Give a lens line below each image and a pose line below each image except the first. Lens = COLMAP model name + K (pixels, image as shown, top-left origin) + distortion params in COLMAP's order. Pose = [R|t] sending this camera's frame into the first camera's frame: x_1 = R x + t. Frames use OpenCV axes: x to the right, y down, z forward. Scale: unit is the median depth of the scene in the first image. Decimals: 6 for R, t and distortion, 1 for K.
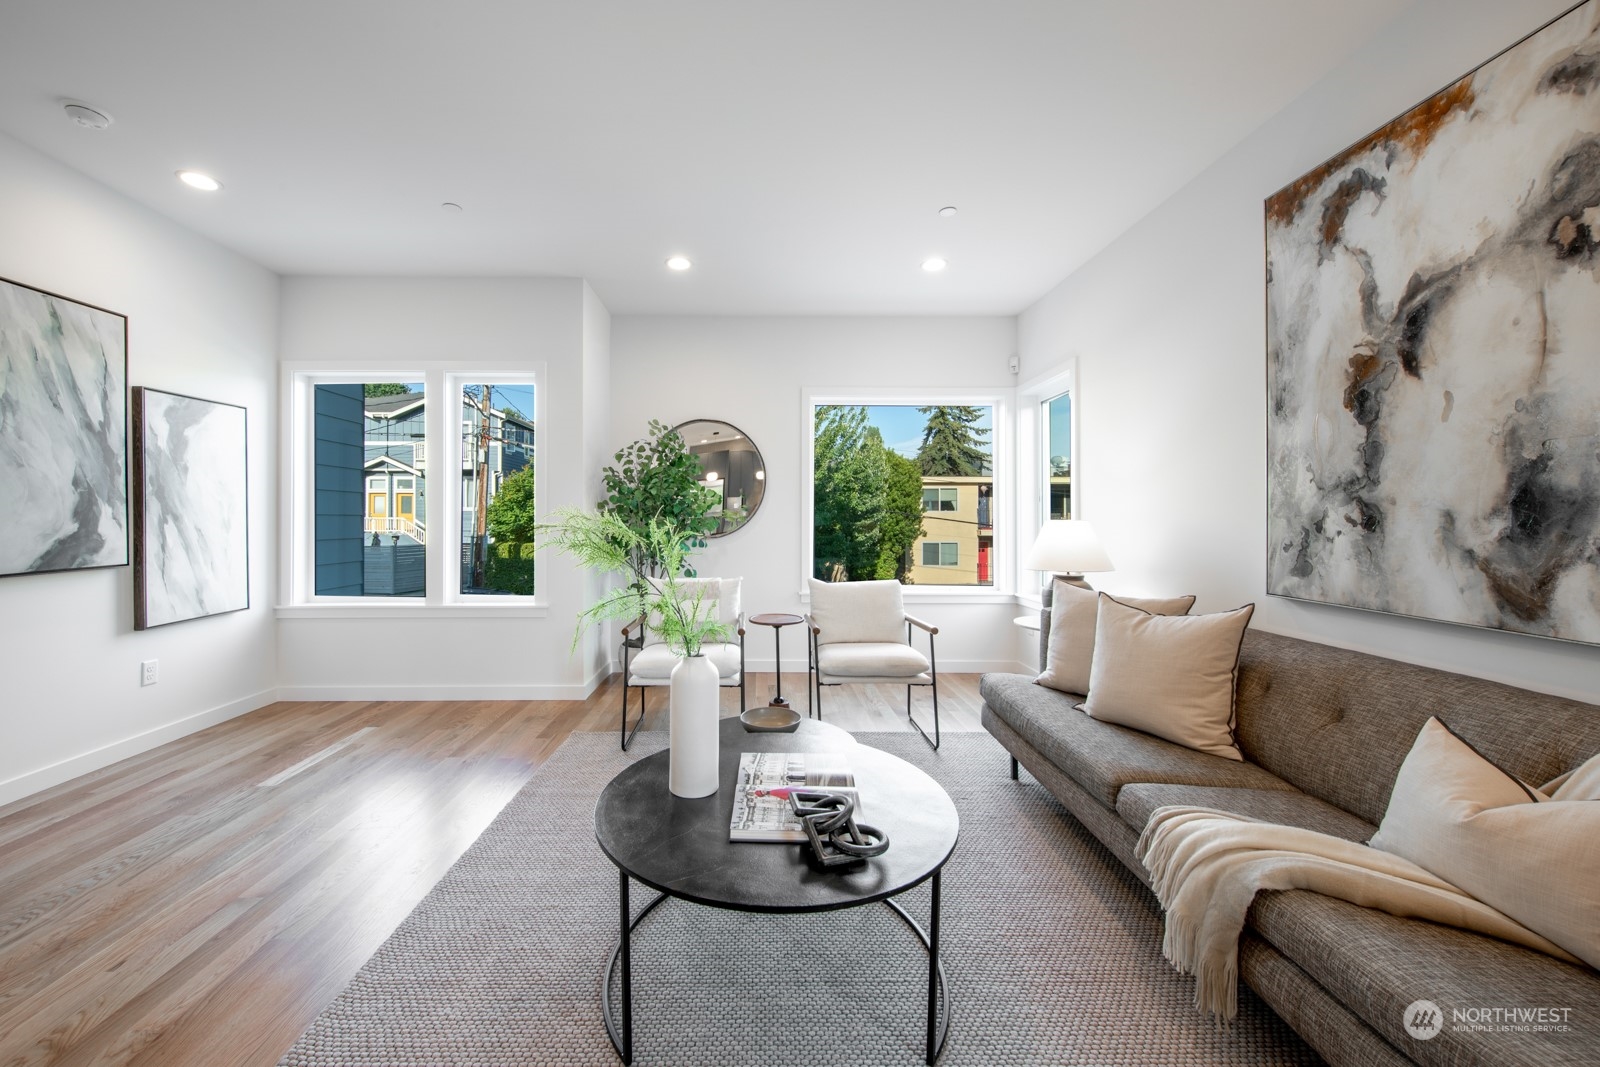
lens RADIAL K [[581.6, 0, 770.9], [0, 581.6, 512.6], [0, 0, 1]] dist [0.000593, -0.000120]
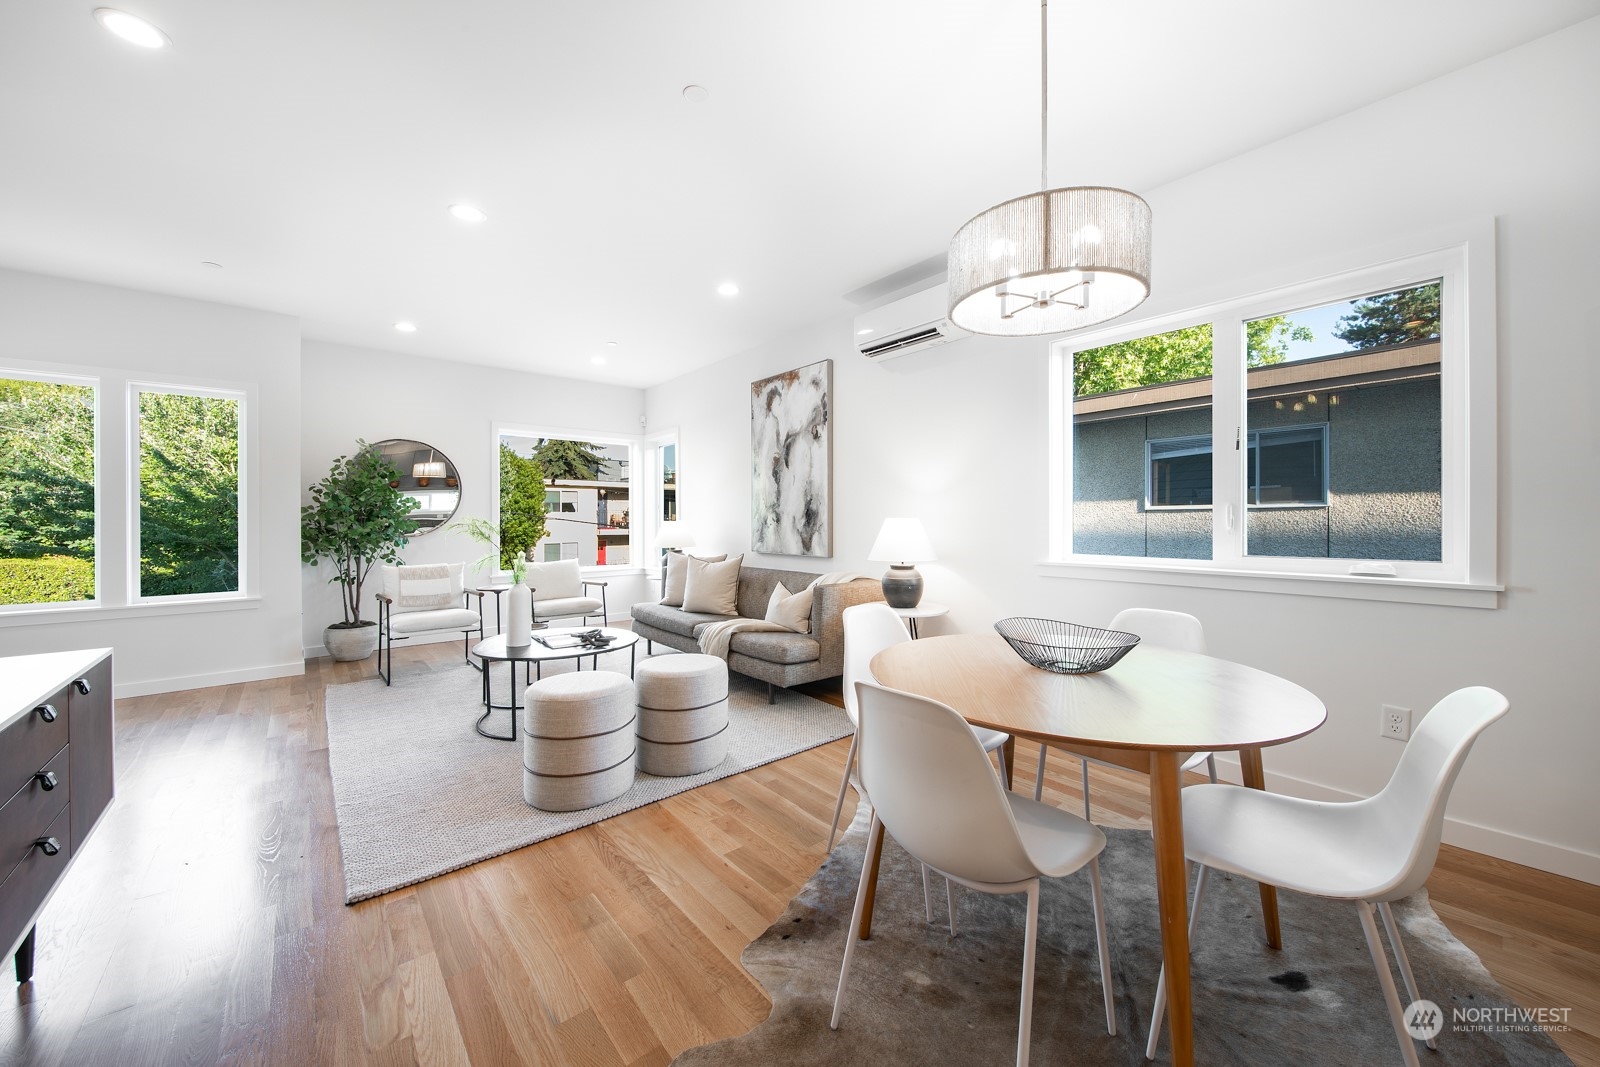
lens RADIAL K [[594.3, 0, 803.2], [0, 594.3, 517.5], [0, 0, 1]] dist [0.000170, -0.000033]
pose [[0.771891, -0.002977, 0.635748, -0.526389], [-0.001501, 0.999978, 0.006505, -0.012053], [-0.635753, -0.005975, 0.771869, -1.009657]]
